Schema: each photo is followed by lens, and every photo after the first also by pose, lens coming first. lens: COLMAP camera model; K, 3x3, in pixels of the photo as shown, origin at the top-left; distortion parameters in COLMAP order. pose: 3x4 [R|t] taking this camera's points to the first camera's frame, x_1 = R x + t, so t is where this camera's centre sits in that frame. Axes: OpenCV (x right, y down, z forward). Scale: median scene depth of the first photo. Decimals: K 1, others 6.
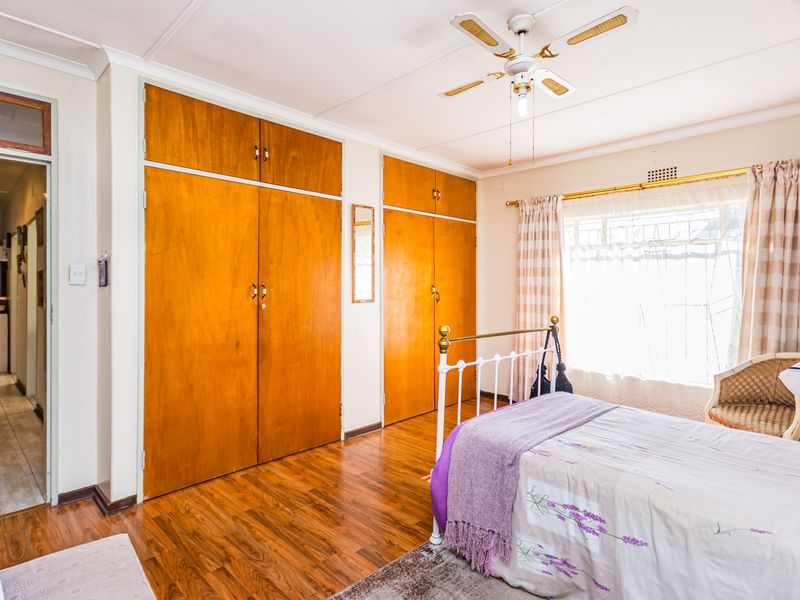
lens RADIAL K [[425.6, 0, 399.4], [0, 425.6, 279.5], [0, 0, 1]] dist [0.001848, 0.000608]
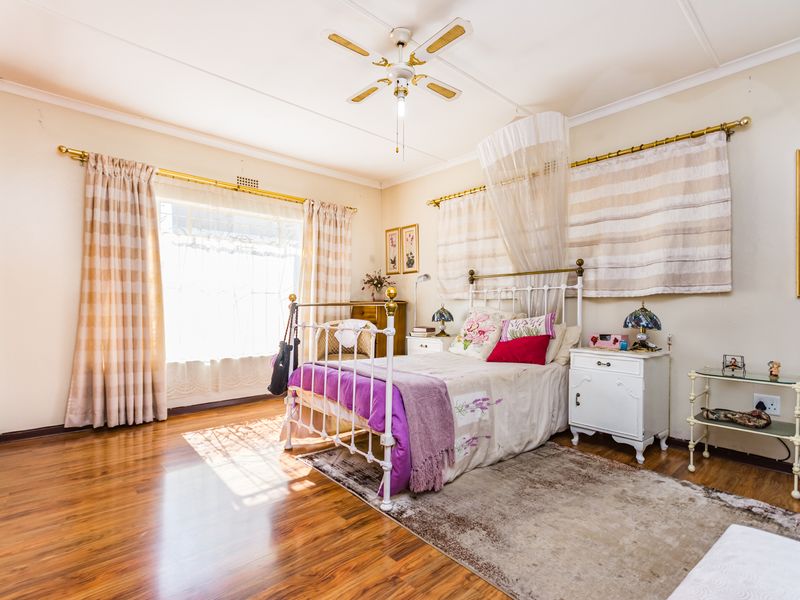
lens RADIAL K [[400.4, 0, 395.4], [0, 400.4, 303.4], [0, 0, 1]] dist [-0.001452, 0.000175]
pose [[0.074690, 0.005405, 0.997192, -0.829509], [-0.023016, 0.999728, -0.003694, 0.148120], [-0.996941, -0.022675, 0.074794, 0.919748]]
